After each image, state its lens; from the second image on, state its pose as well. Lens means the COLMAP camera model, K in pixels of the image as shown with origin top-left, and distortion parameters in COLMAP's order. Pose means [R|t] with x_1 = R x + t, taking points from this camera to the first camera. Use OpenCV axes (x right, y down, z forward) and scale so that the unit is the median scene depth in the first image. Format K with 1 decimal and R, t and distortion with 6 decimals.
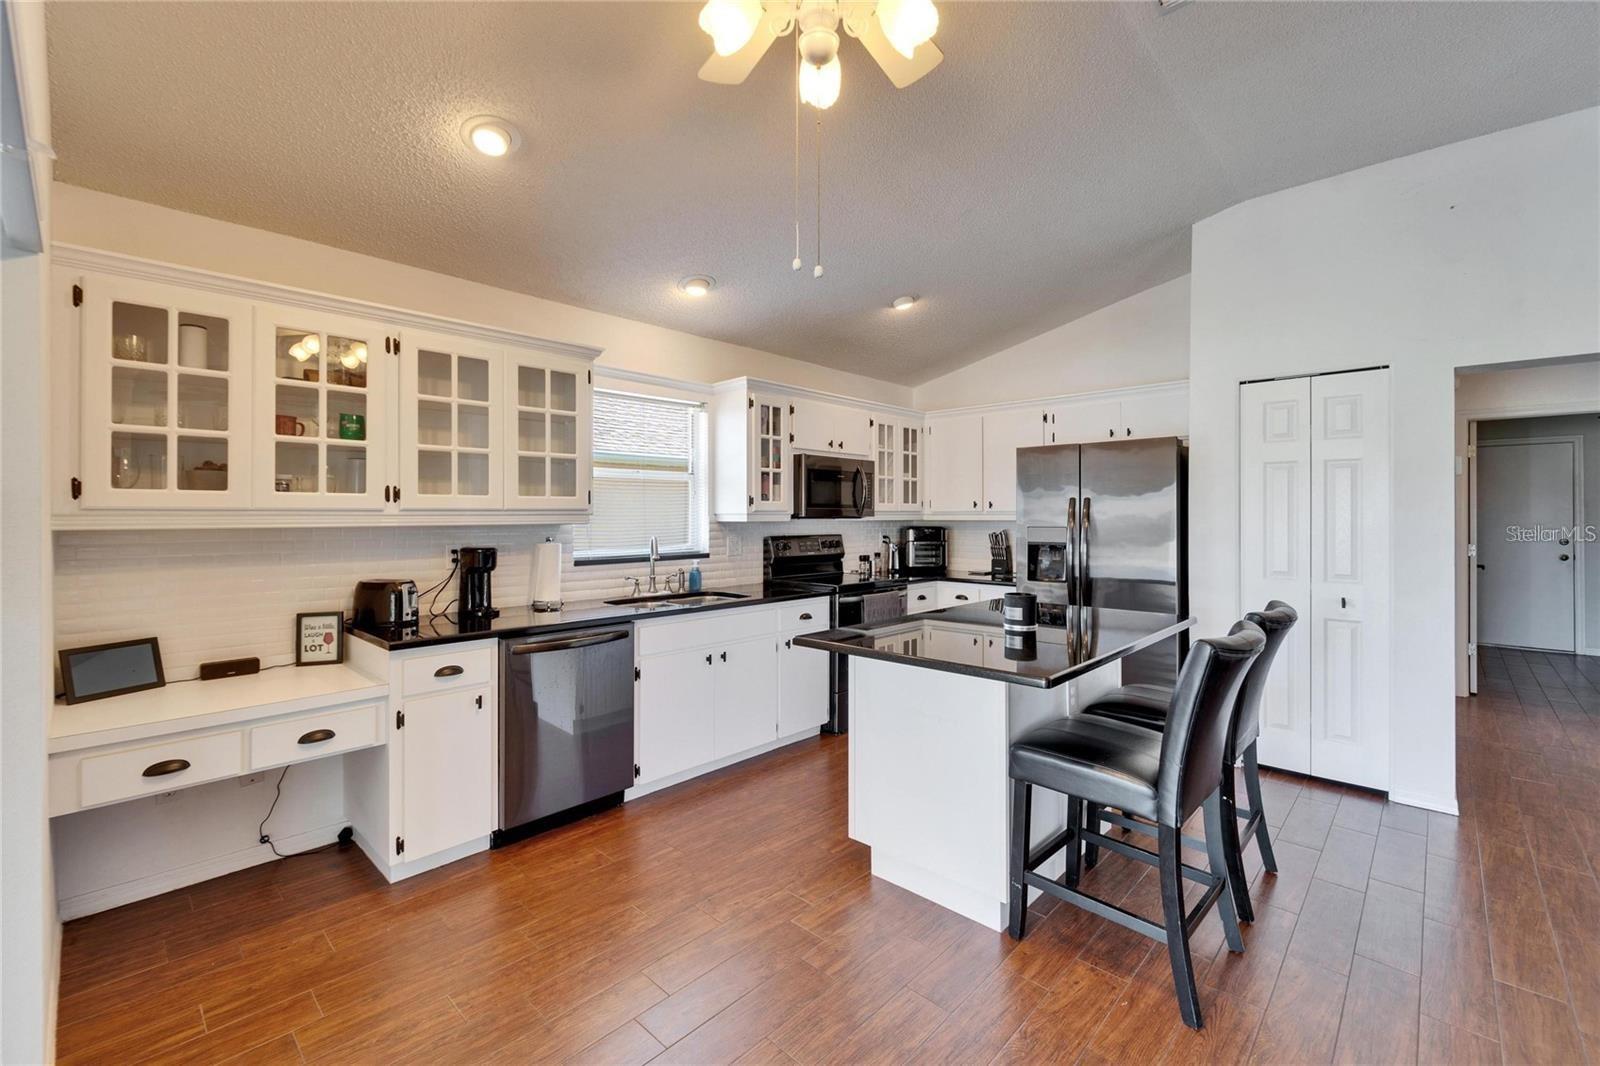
lens RADIAL K [[678.3, 0, 793.2], [0, 678.3, 497.1], [0, 0, 1]] dist [-0.000416, -0.000341]
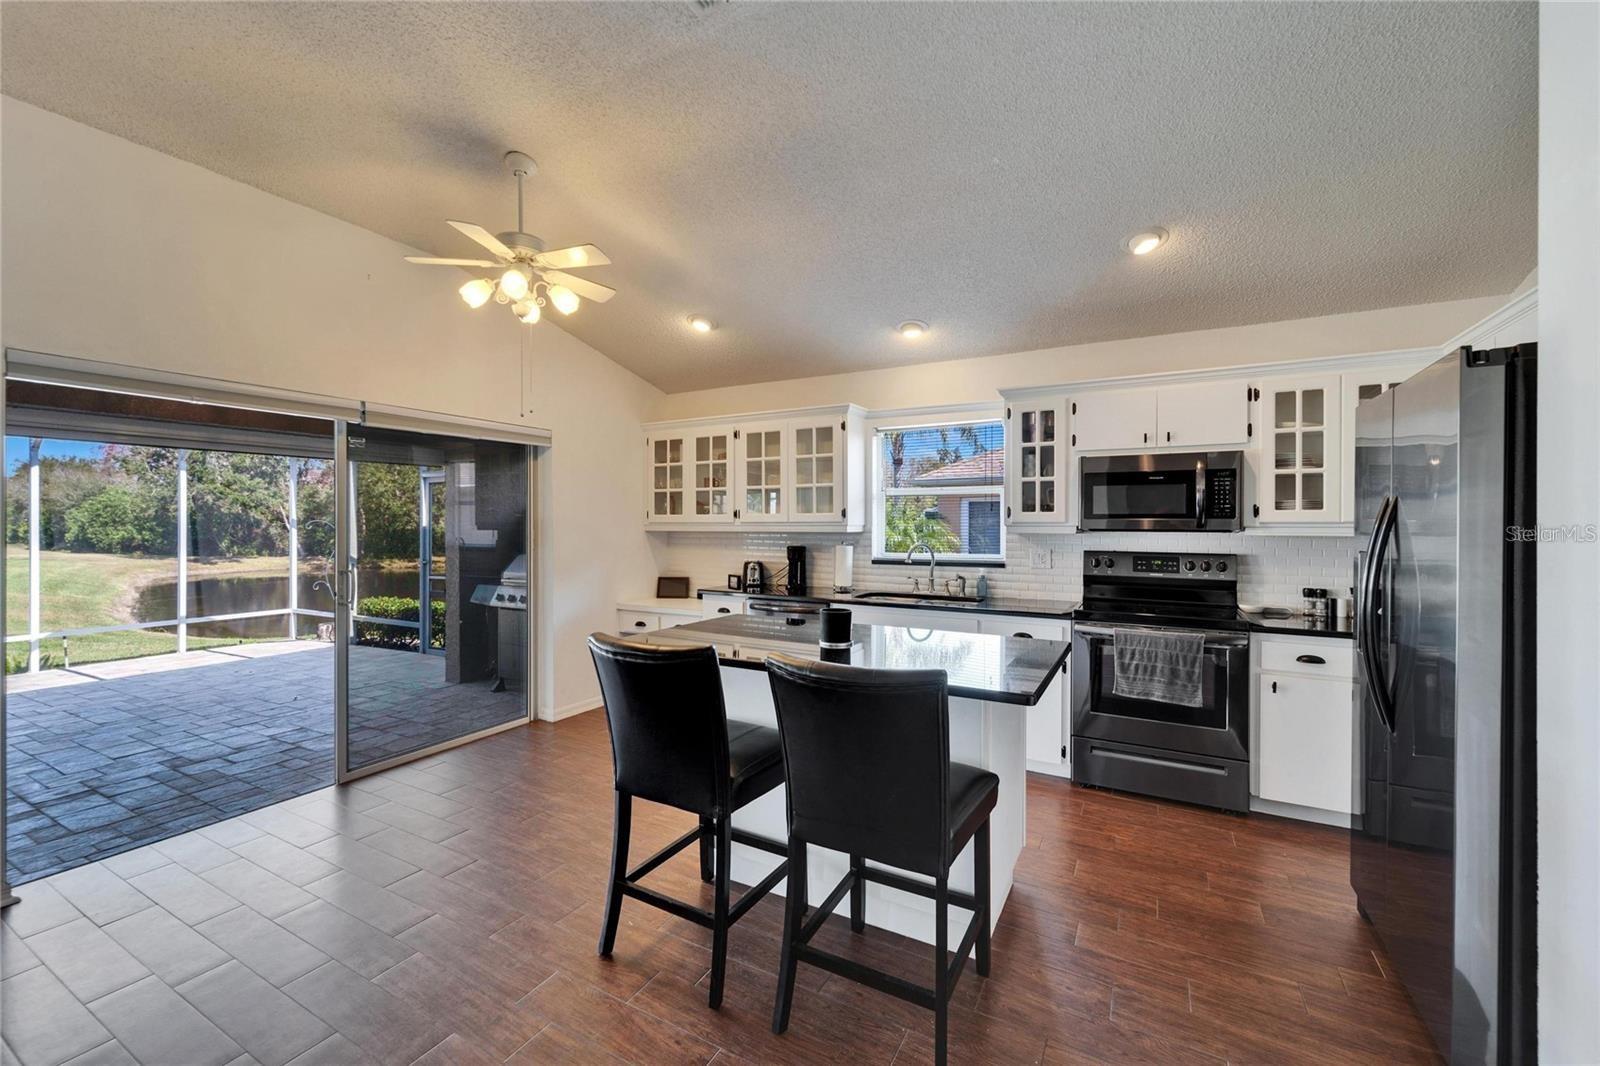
lens RADIAL K [[657.8, 0, 788.4], [0, 657.8, 526.3], [0, 0, 1]] dist [0.000520, -0.000102]
pose [[0.251407, -0.001642, -0.967880, 1.063138], [0.019125, 0.999812, 0.003271, 0.022767], [0.967693, -0.019333, 0.251391, 0.603156]]
